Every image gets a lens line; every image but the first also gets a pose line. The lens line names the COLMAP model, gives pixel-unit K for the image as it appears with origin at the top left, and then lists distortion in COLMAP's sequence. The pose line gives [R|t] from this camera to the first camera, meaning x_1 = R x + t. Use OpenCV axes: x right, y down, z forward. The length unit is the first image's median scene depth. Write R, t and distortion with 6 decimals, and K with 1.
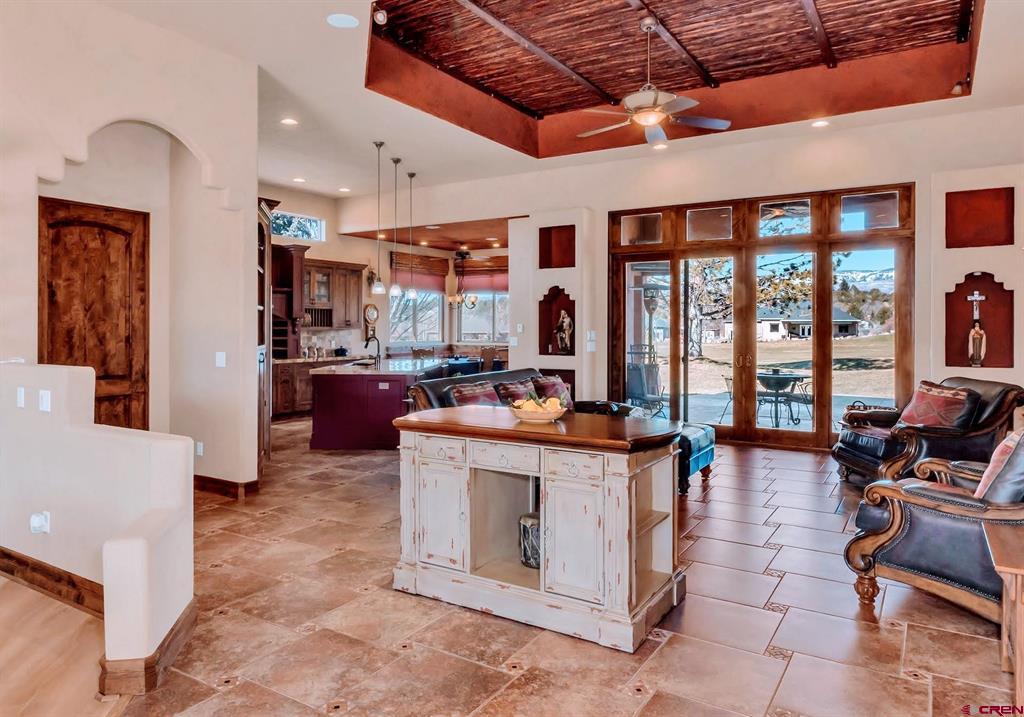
lens RADIAL K [[674.8, 0, 506.3], [0, 674.8, 327.5], [0, 0, 1]] dist [-0.001115, 0.000105]
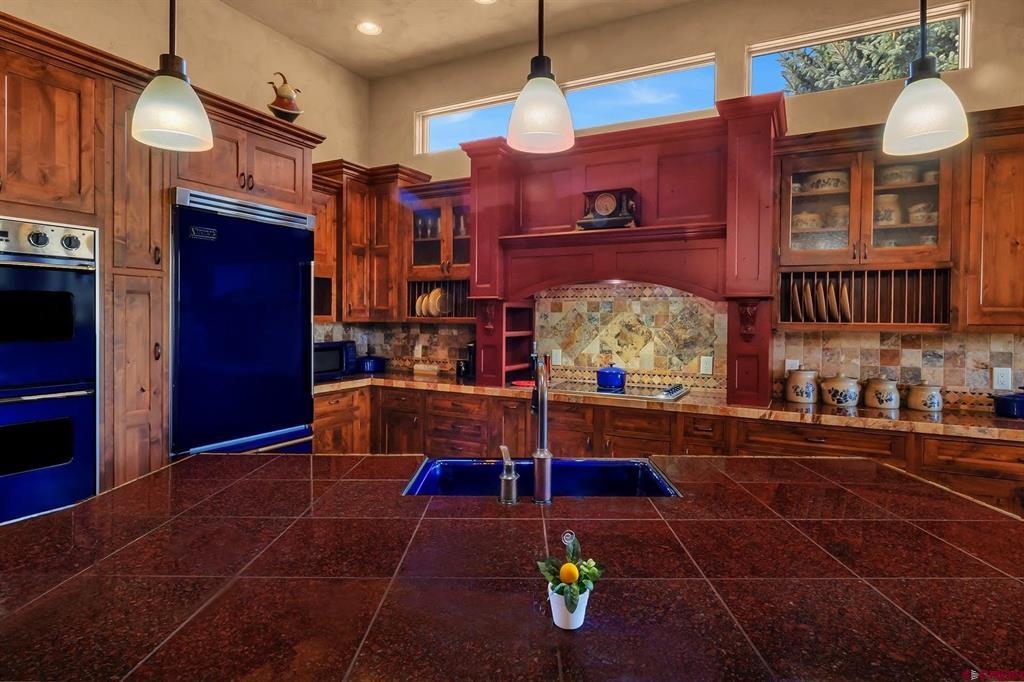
lens RADIAL K [[533.8, 0, 536.2], [0, 533.8, 327.0], [0, 0, 1]] dist [-0.001195, -0.001335]
pose [[0.104372, 0.015382, -0.994419, -0.030158], [-0.012851, 0.999818, 0.014117, -0.000209], [0.994455, 0.011306, 0.104551, 0.859443]]
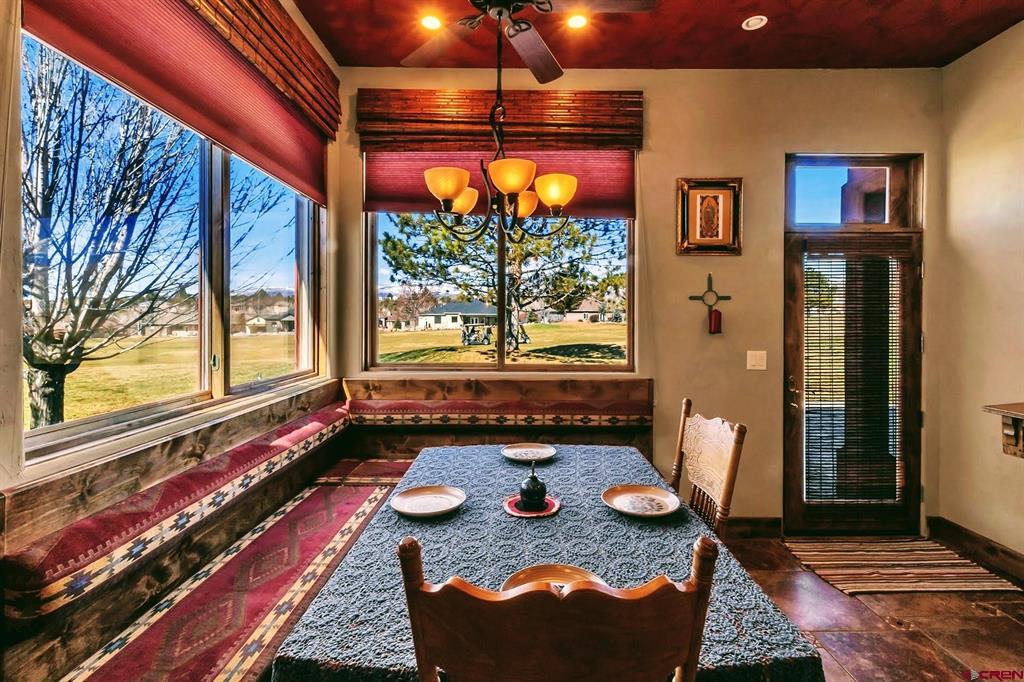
lens RADIAL K [[471.0, 0, 518.0], [0, 471.0, 322.2], [0, 0, 1]] dist [0.002564, 0.000555]
pose [[0.846115, -0.004868, 0.532978, -0.180902], [0.001555, 0.999977, 0.006665, -0.001760], [-0.532998, -0.004811, 0.846103, 1.116136]]
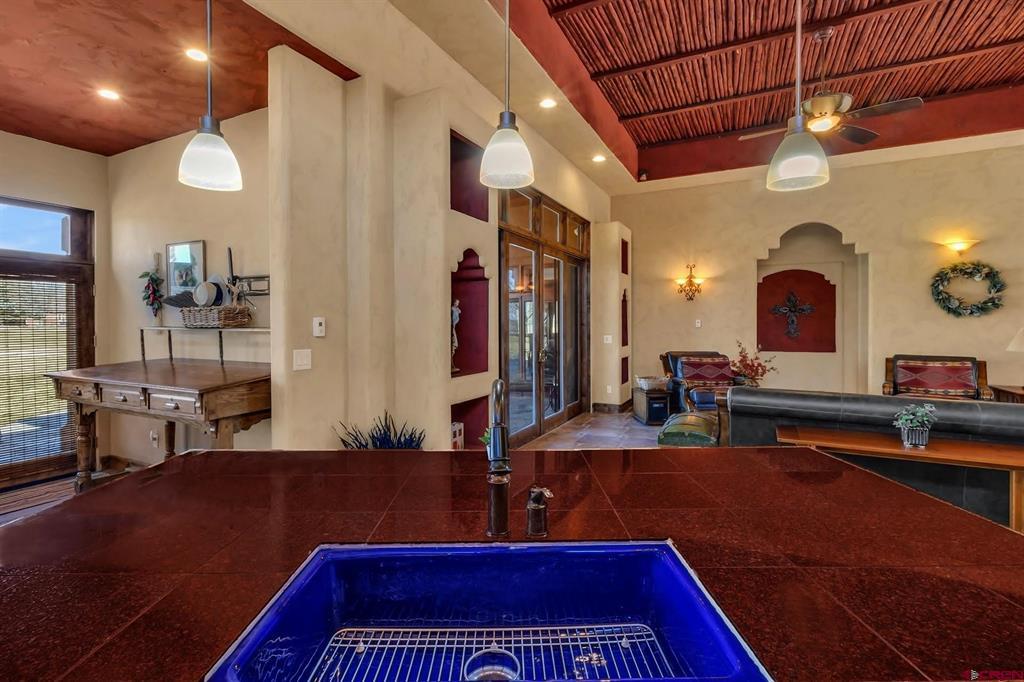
lens RADIAL K [[471.0, 0, 510.2], [0, 471.0, 327.8], [0, 0, 1]] dist [0.002564, 0.000555]
pose [[-0.085588, -0.010961, 0.996270, -0.276197], [0.004109, 0.999927, 0.011354, -0.001032], [-0.996322, 0.005066, -0.085537, 0.883174]]
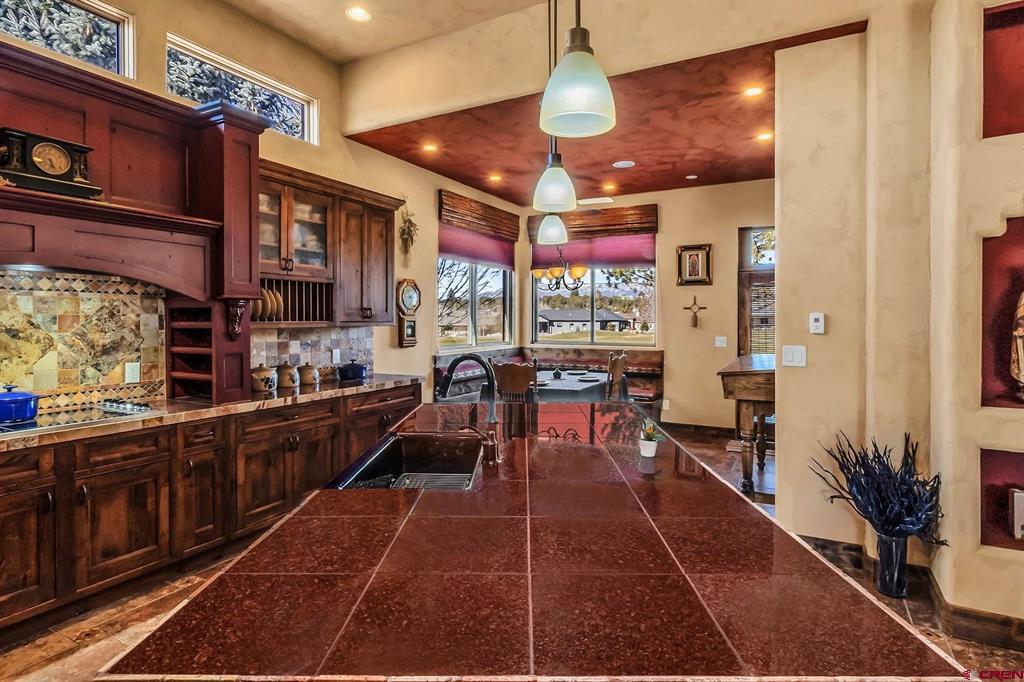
lens RADIAL K [[533.8, 0, 523.8], [0, 533.8, 325.9], [0, 0, 1]] dist [-0.001195, -0.001335]
pose [[0.997342, -0.003938, 0.072756, -0.168404], [0.003226, 0.999946, 0.009906, -0.000758], [-0.072791, -0.009645, 0.997301, 0.683116]]
